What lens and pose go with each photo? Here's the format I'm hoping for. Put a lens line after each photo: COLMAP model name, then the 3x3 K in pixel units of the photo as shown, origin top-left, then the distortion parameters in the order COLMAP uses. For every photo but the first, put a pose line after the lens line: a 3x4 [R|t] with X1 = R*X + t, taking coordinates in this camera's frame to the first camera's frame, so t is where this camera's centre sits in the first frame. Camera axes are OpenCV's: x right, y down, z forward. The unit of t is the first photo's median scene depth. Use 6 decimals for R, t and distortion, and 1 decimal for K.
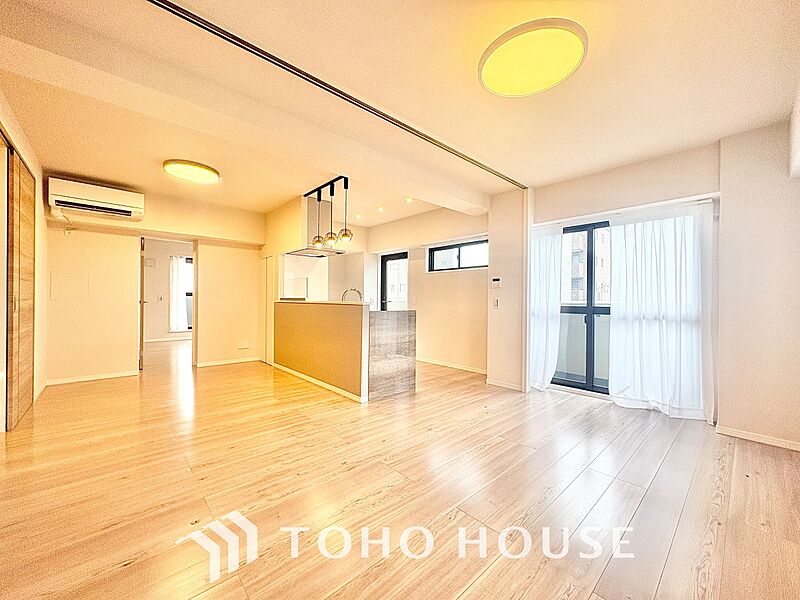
lens RADIAL K [[319.7, 0, 401.3], [0, 319.7, 301.2], [0, 0, 1]] dist [0.000799, -0.000305]
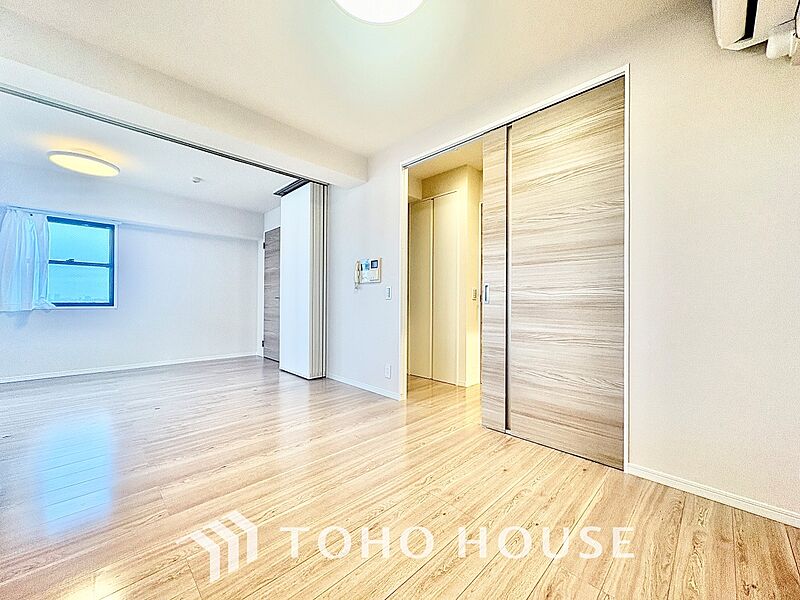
lens RADIAL K [[319.7, 0, 400.4], [0, 319.7, 300.8], [0, 0, 1]] dist [0.000799, -0.000305]
pose [[-0.998939, -0.014755, -0.043620, -0.627085], [-0.015089, 0.999859, 0.007351, 0.017566], [0.043506, 0.008002, -0.999021, 1.320061]]
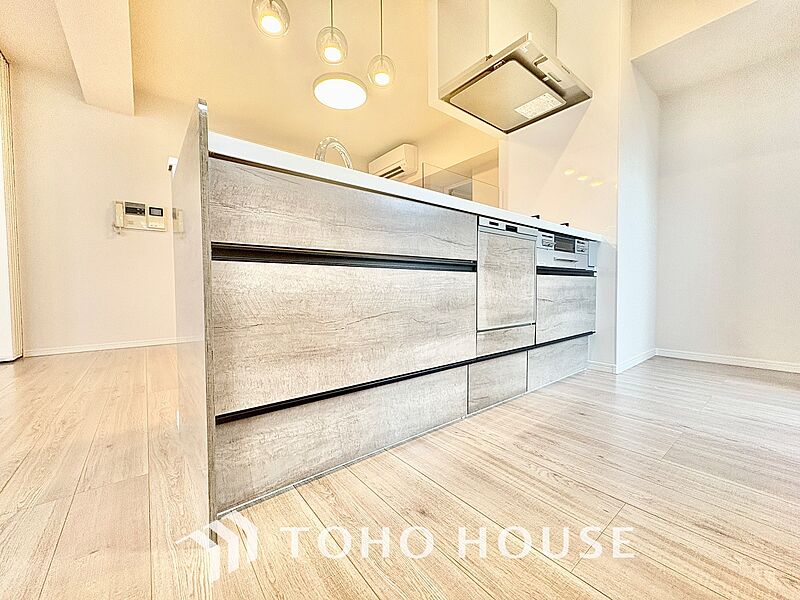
lens RADIAL K [[319.7, 0, 399.3], [0, 319.7, 303.6], [0, 0, 1]] dist [0.000799, -0.000305]
pose [[-0.047333, 0.038447, -0.998139, 0.222615], [0.002052, 0.999261, 0.038393, 0.133926], [0.998877, -0.000231, -0.047377, 1.114822]]
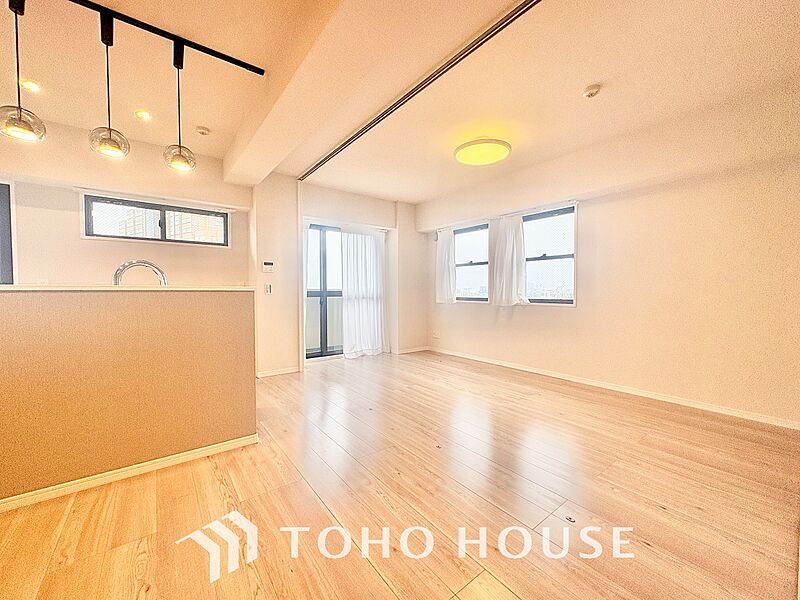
lens RADIAL K [[319.7, 0, 403.0], [0, 319.7, 297.6], [0, 0, 1]] dist [0.000799, -0.000305]
pose [[0.081195, -0.028884, 0.996280, -0.643495], [0.009896, 0.999554, 0.028172, 0.009788], [-0.996649, 0.007572, 0.081444, 0.571457]]
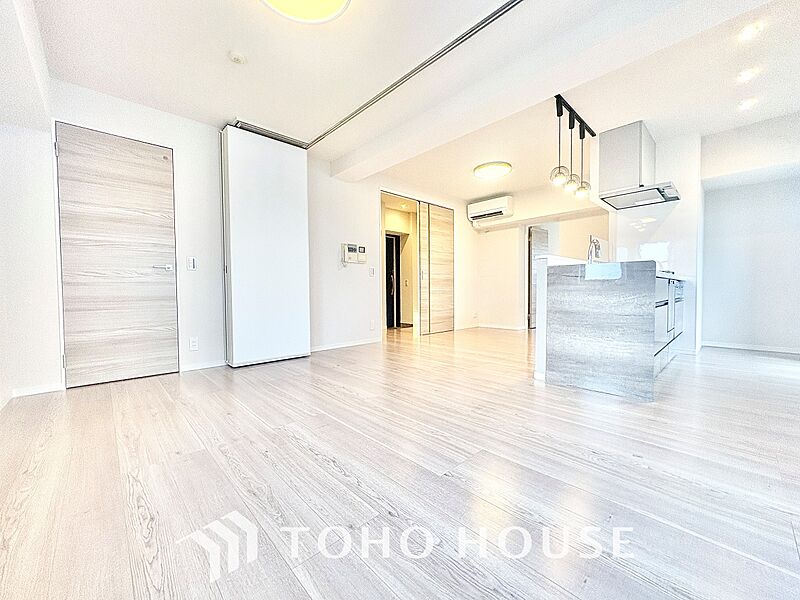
lens RADIAL K [[319.7, 0, 401.3], [0, 319.7, 300.5], [0, 0, 1]] dist [0.000799, -0.000305]
pose [[0.019280, 0.022671, -0.999557, 0.599981], [0.000342, 0.999743, 0.022682, 0.086415], [0.999814, -0.000779, 0.019268, 0.562019]]
